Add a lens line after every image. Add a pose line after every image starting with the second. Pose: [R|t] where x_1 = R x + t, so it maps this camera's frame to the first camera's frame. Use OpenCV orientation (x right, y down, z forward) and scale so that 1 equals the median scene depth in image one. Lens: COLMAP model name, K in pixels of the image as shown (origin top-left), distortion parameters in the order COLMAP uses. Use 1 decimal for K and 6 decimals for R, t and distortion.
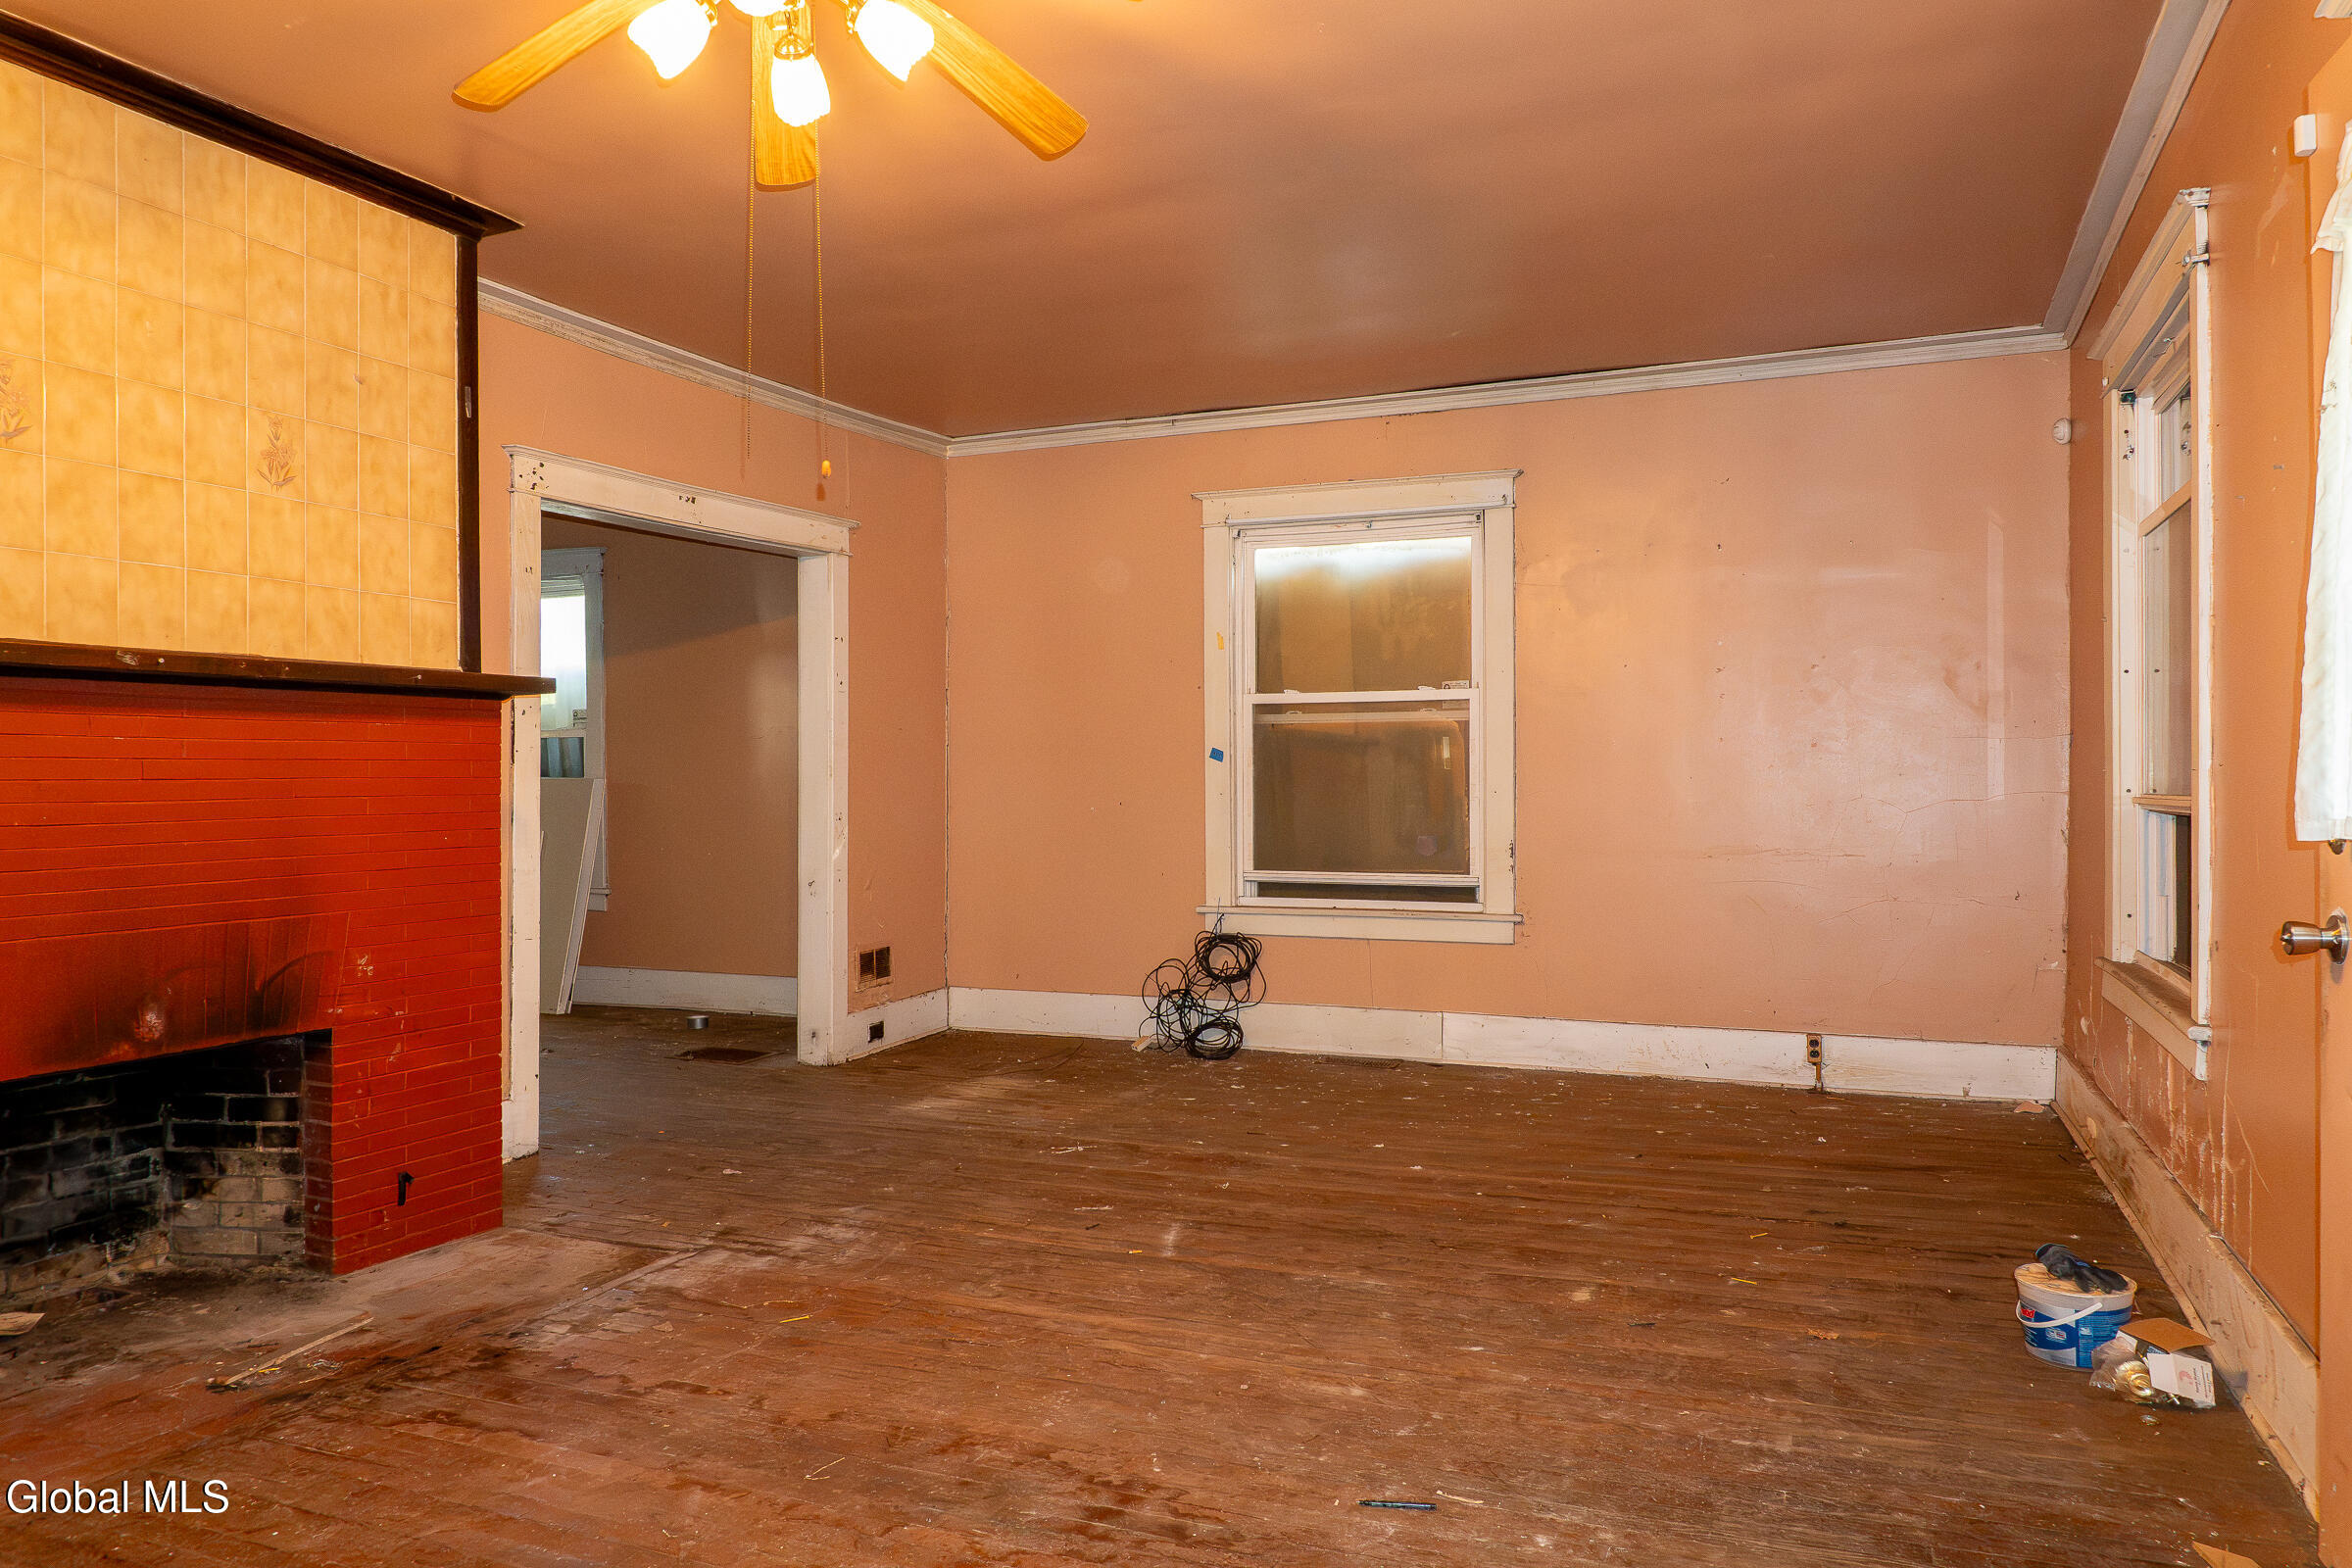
lens RADIAL K [[1613.4, 0, 1176.0], [0, 1613.4, 784.0], [0, 0, 1]] dist [-0.025877, -0.001071]
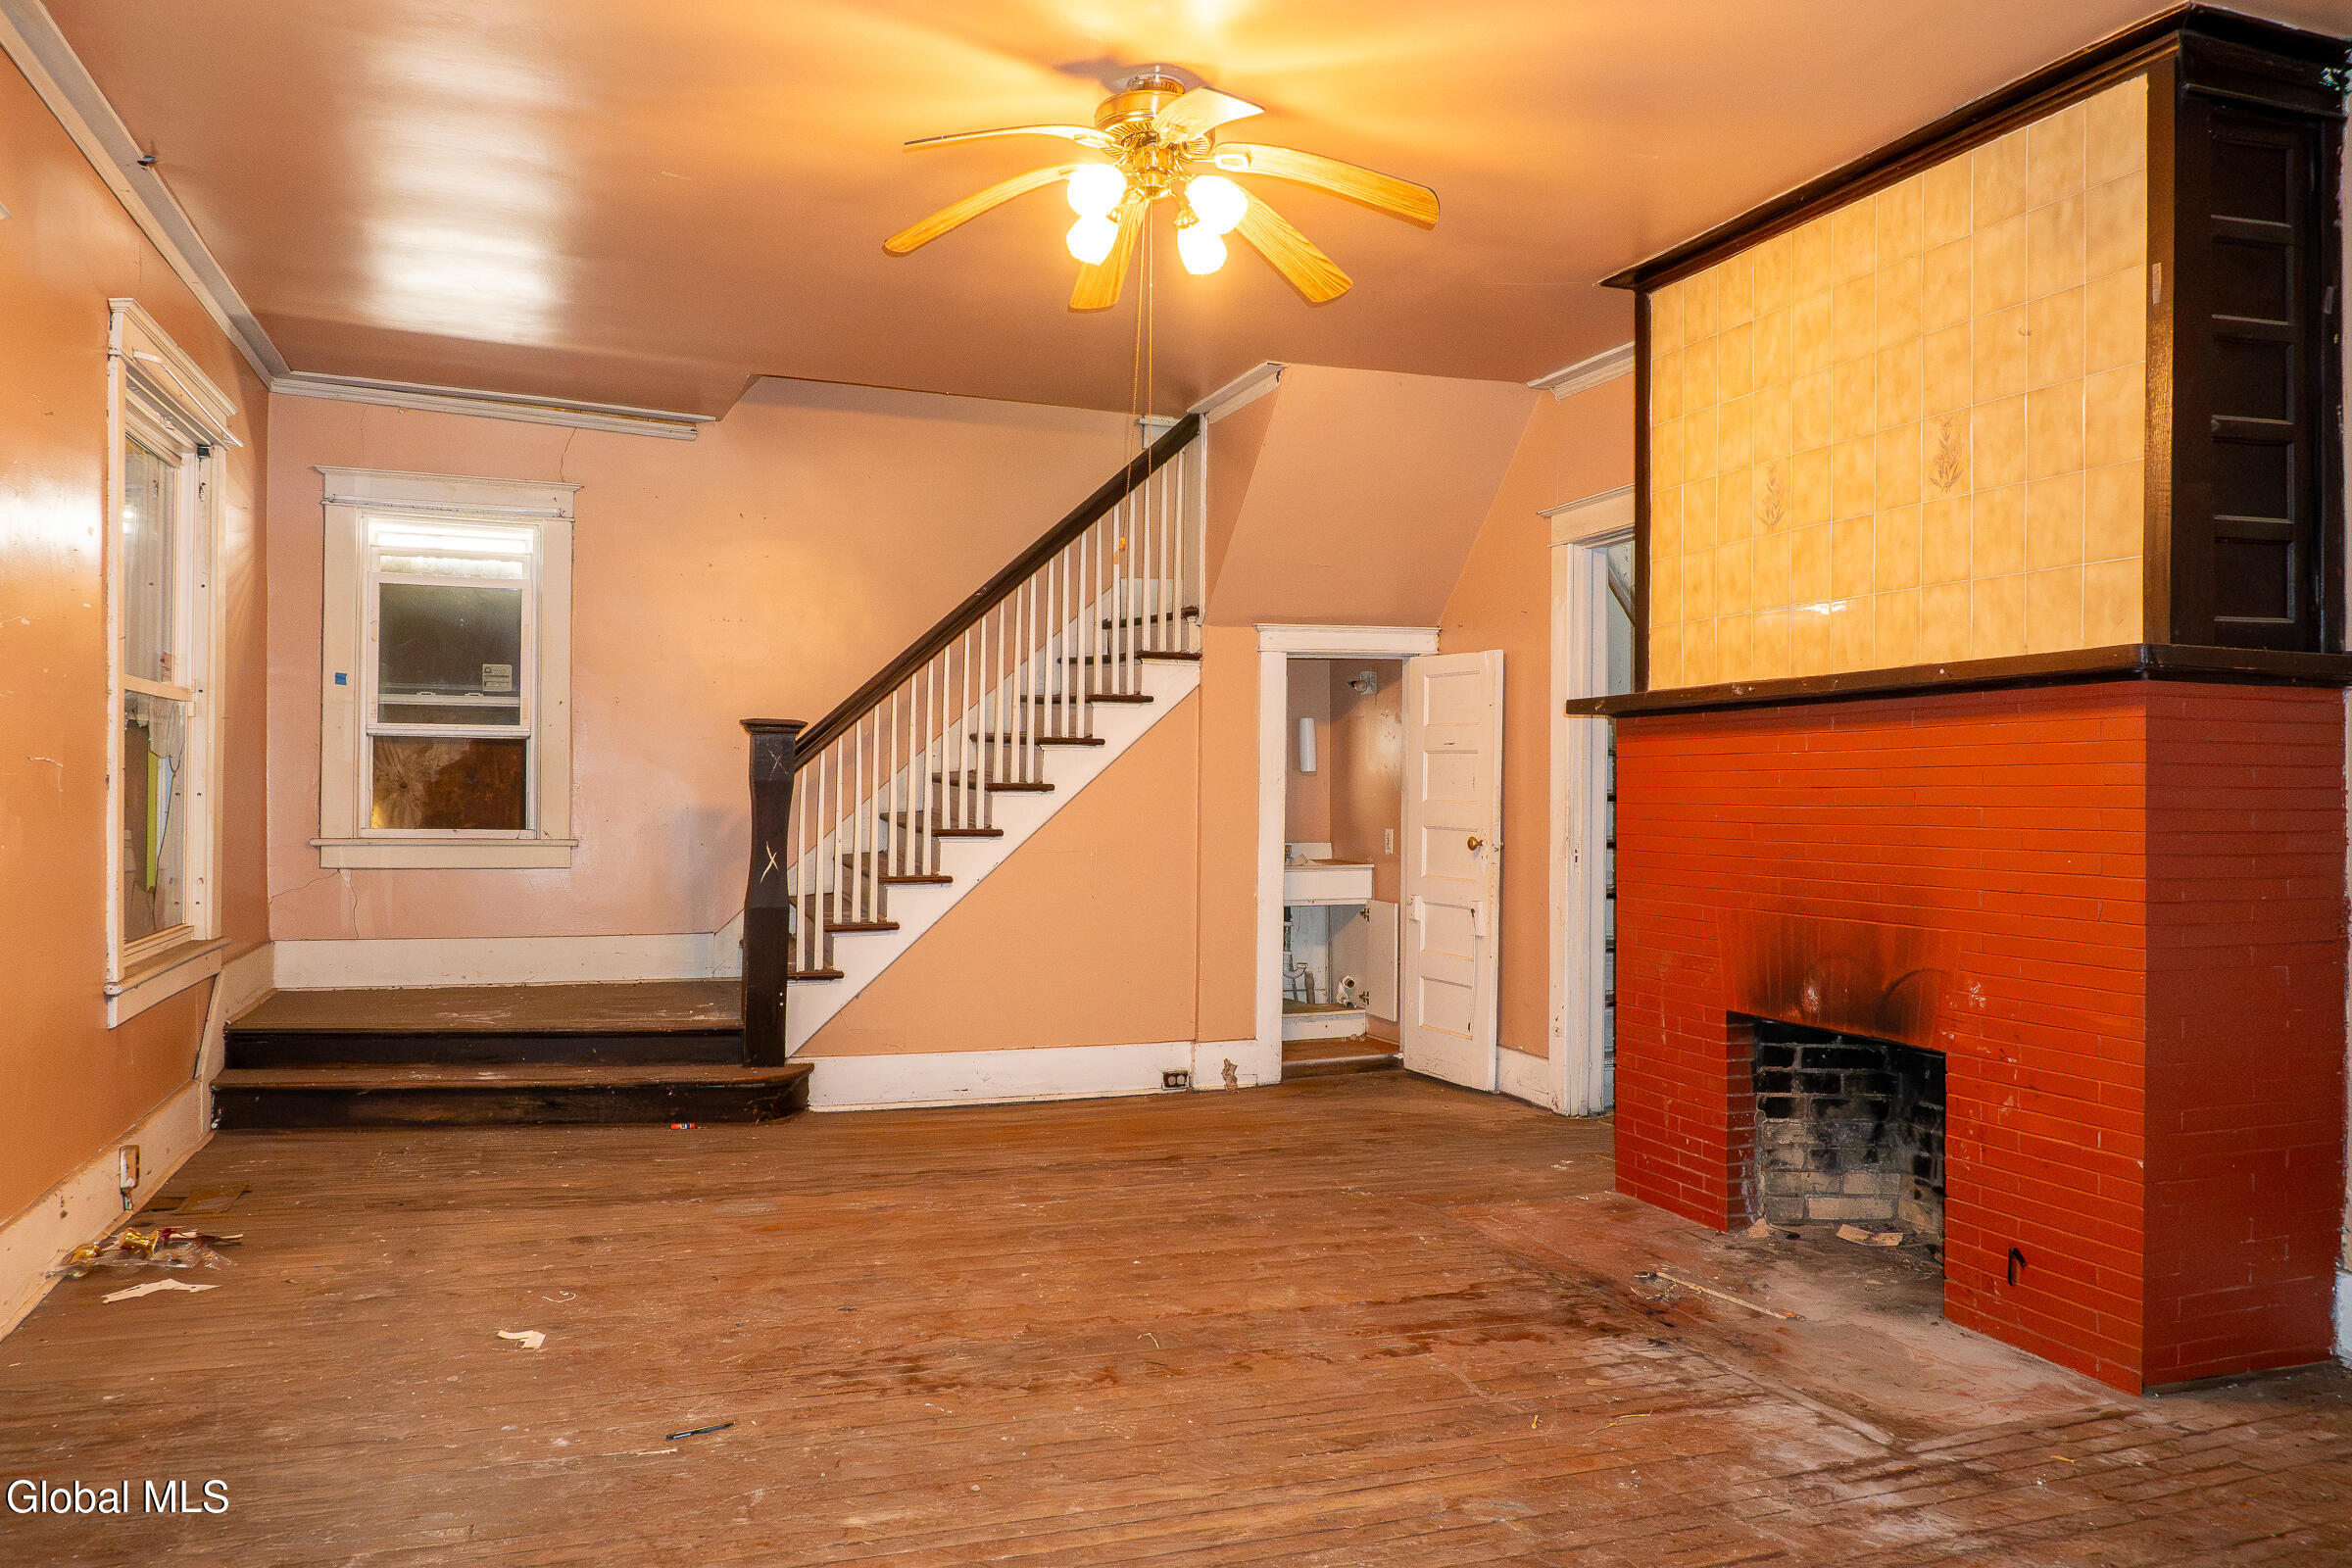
lens RADIAL K [[1651.5, 0, 1176.0], [0, 1651.5, 784.0], [0, 0, 1]] dist [-0.014557, -0.002779]
pose [[-0.725509, -0.003207, -0.688205, 0.504858], [-0.004374, 0.999990, -0.000049, -0.003285], [0.688199, 0.002975, -0.725516, 1.507867]]
